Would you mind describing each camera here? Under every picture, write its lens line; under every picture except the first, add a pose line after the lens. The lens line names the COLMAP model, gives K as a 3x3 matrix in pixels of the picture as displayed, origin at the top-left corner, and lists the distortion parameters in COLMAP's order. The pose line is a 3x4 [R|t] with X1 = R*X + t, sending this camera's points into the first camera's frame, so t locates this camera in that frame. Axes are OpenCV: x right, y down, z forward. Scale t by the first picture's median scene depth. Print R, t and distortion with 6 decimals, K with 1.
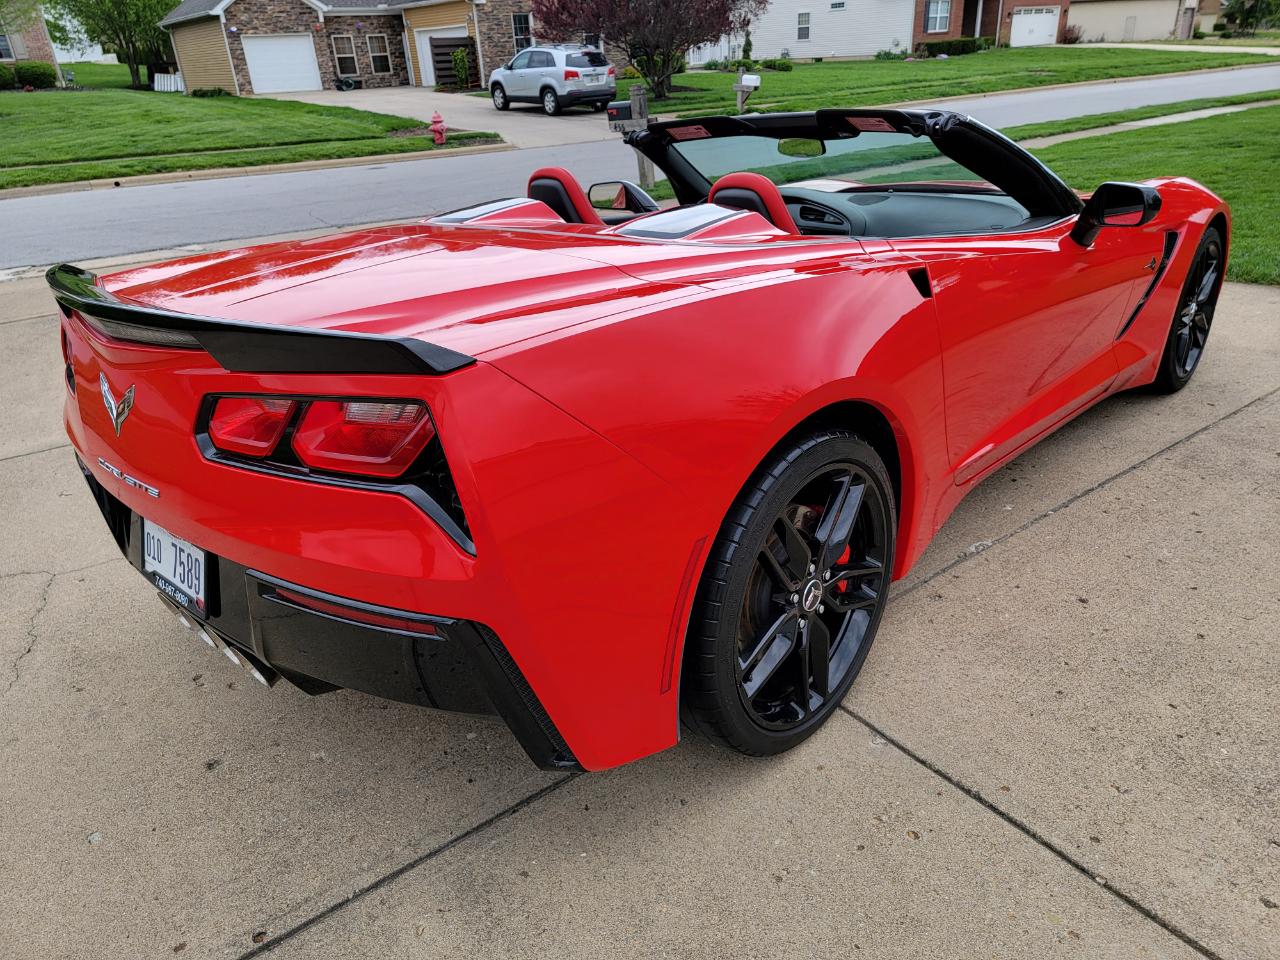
lens RADIAL K [[873.9, 0, 664.9], [0, 873.9, 473.8], [0, 0, 1]] dist [0.085294, -0.070165]
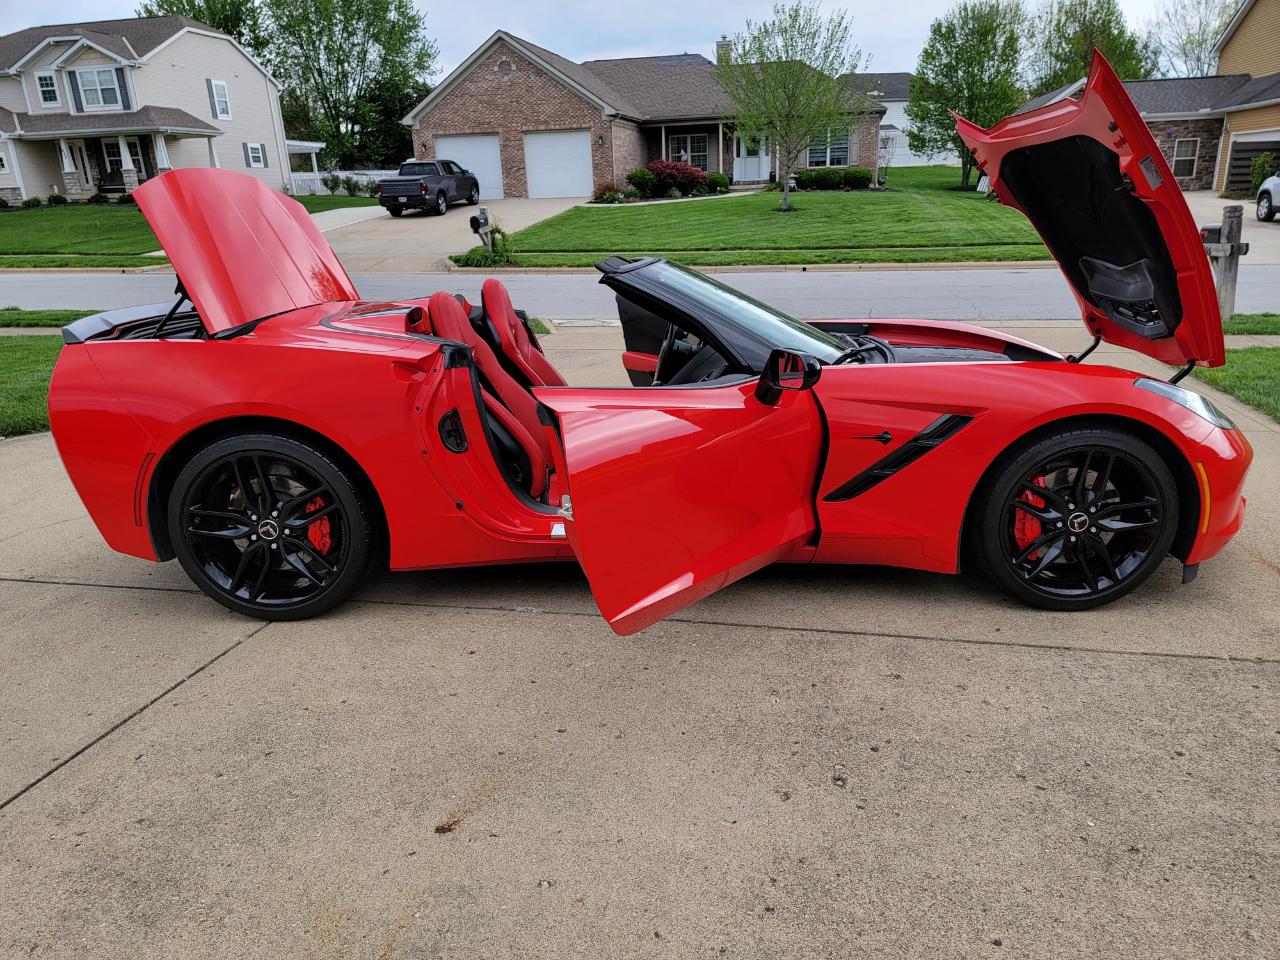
lens RADIAL K [[875.9, 0, 662.8], [0, 875.9, 480.5], [0, 0, 1]] dist [0.084500, -0.070996]
pose [[0.677911, 0.256406, -0.688980, 0.096131], [-0.317985, 0.947266, 0.039653, -0.014774], [0.662814, 0.192204, 0.723695, 0.015507]]
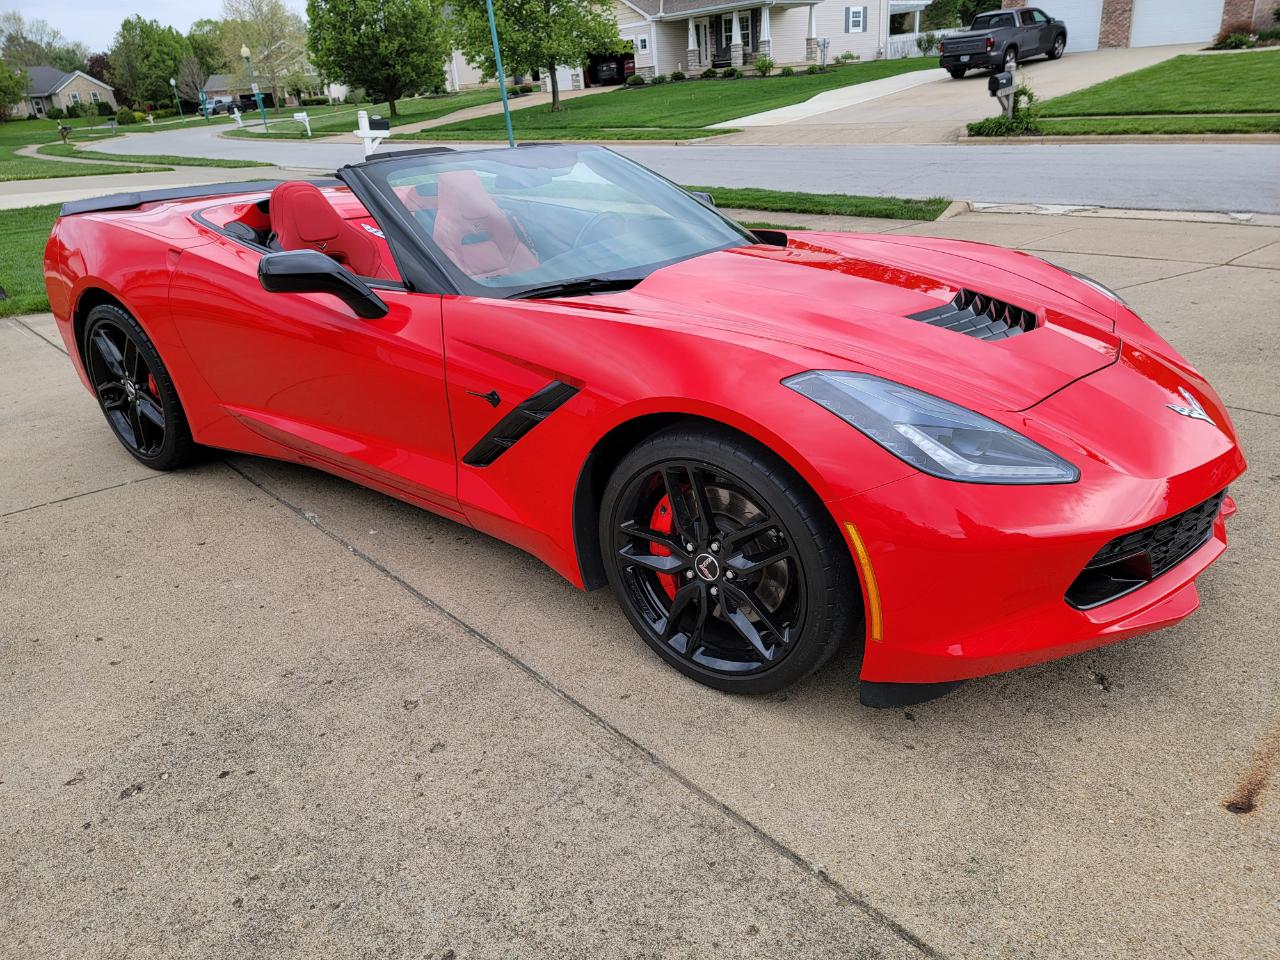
lens RADIAL K [[875.9, 0, 662.8], [0, 875.9, 480.5], [0, 0, 1]] dist [0.084500, -0.070996]
pose [[0.115508, 0.442402, -0.889347, 0.114418], [-0.367712, 0.850776, 0.375457, -0.045256], [0.922738, 0.283655, 0.260948, 0.082896]]
